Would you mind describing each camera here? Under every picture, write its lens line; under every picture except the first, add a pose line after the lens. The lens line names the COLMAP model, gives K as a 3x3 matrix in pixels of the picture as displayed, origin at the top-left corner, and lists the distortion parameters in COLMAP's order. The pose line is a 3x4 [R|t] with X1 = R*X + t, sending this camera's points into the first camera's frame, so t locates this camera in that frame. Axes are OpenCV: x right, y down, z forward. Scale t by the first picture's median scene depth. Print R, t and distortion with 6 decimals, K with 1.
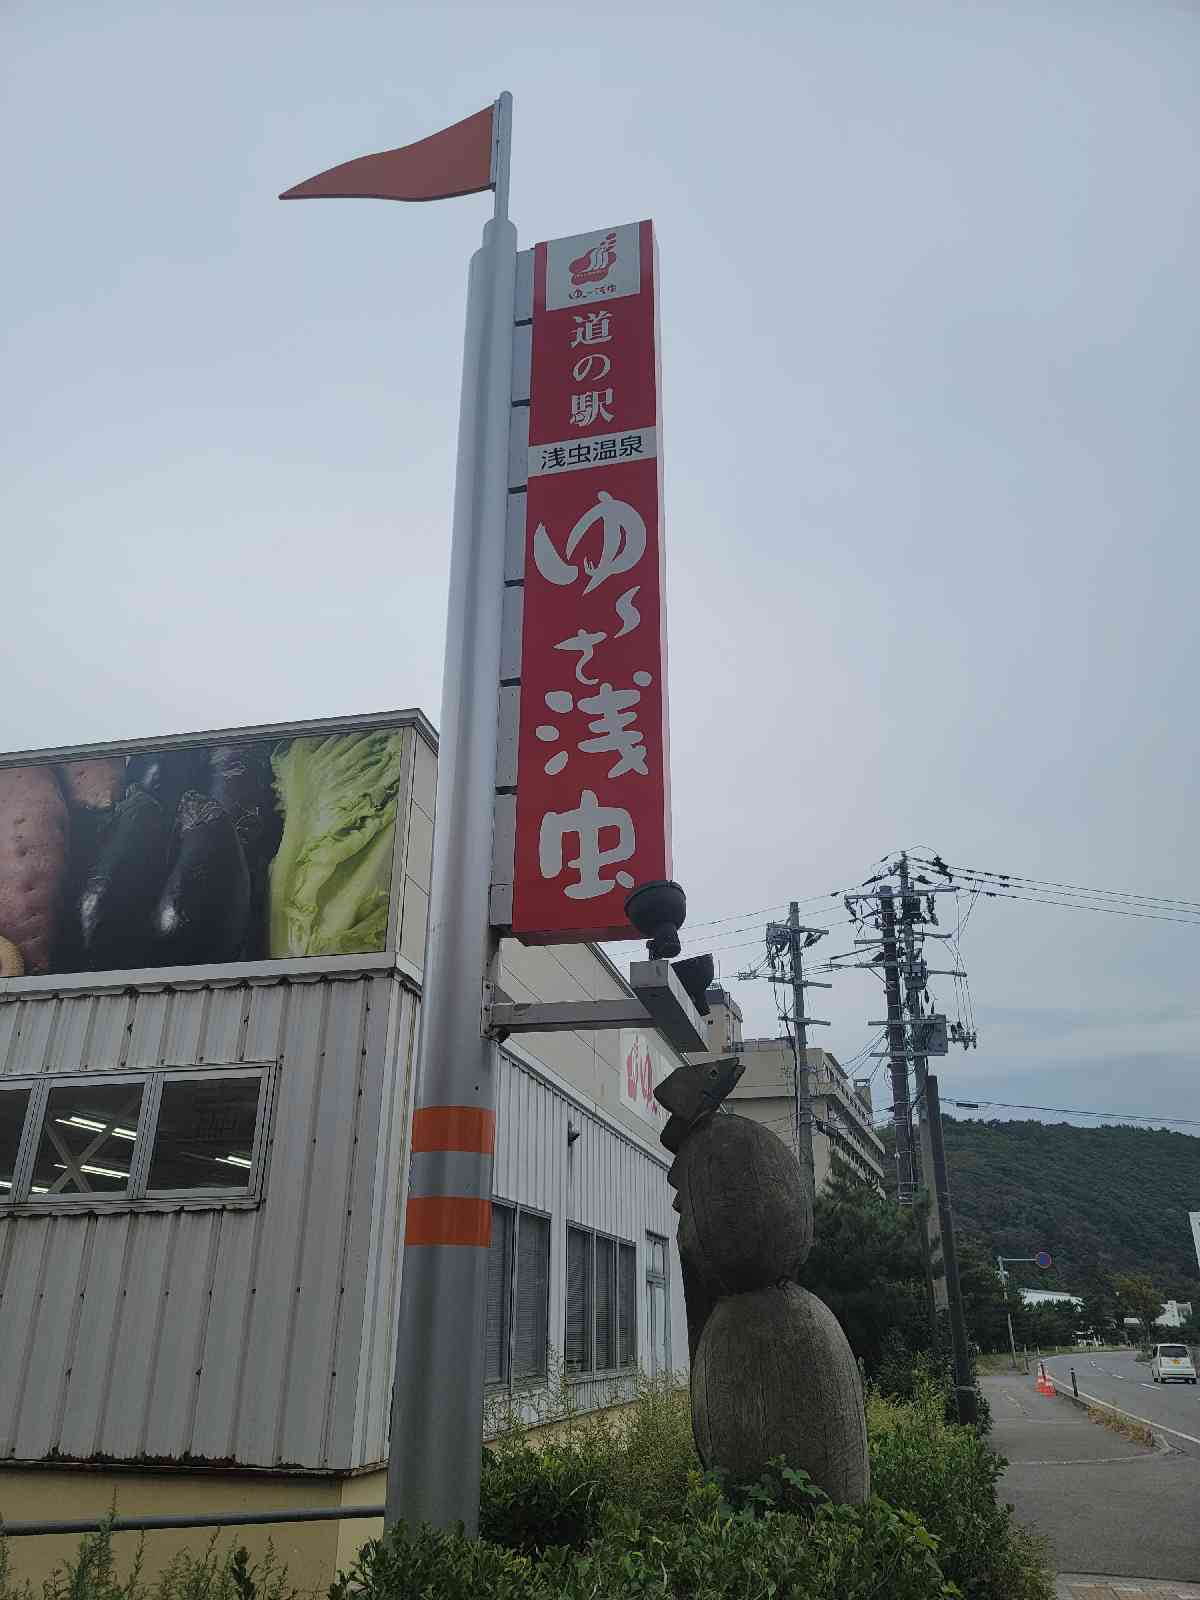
lens RADIAL K [[1234.1, 0, 600.0], [0, 1234.1, 800.0], [0, 0, 1]] dist [0.006577, 0.000160]
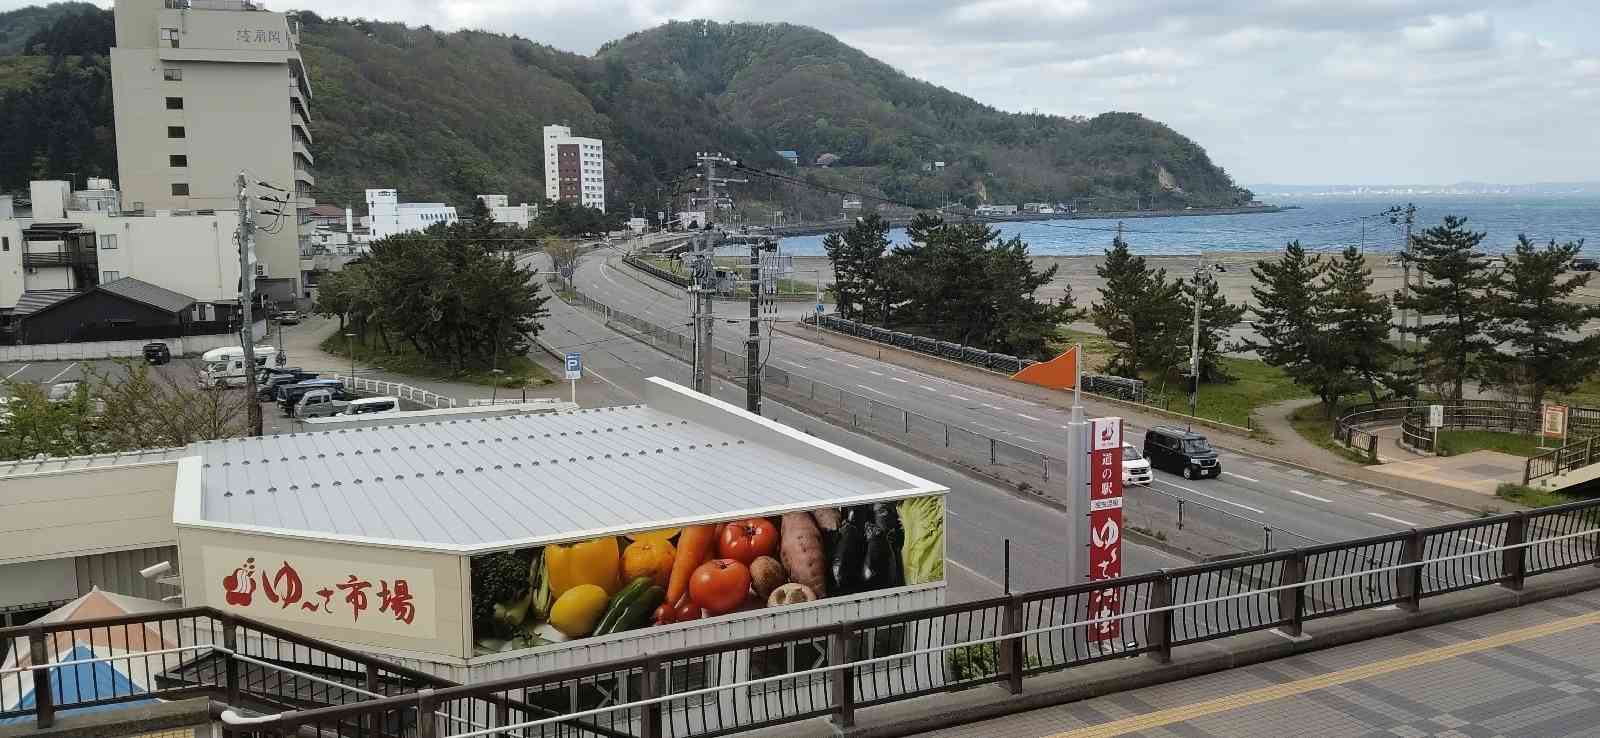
lens RADIAL K [[1285.6, 0, 800.0], [0, 1285.6, 369.0], [0, 0, 1]] dist [0.082811, -0.000170]
pose [[0.795837, -0.093437, 0.598259, -2.130218], [-0.228015, 0.869049, 0.439047, -1.508710], [-0.560940, -0.485822, 0.670316, -0.590691]]
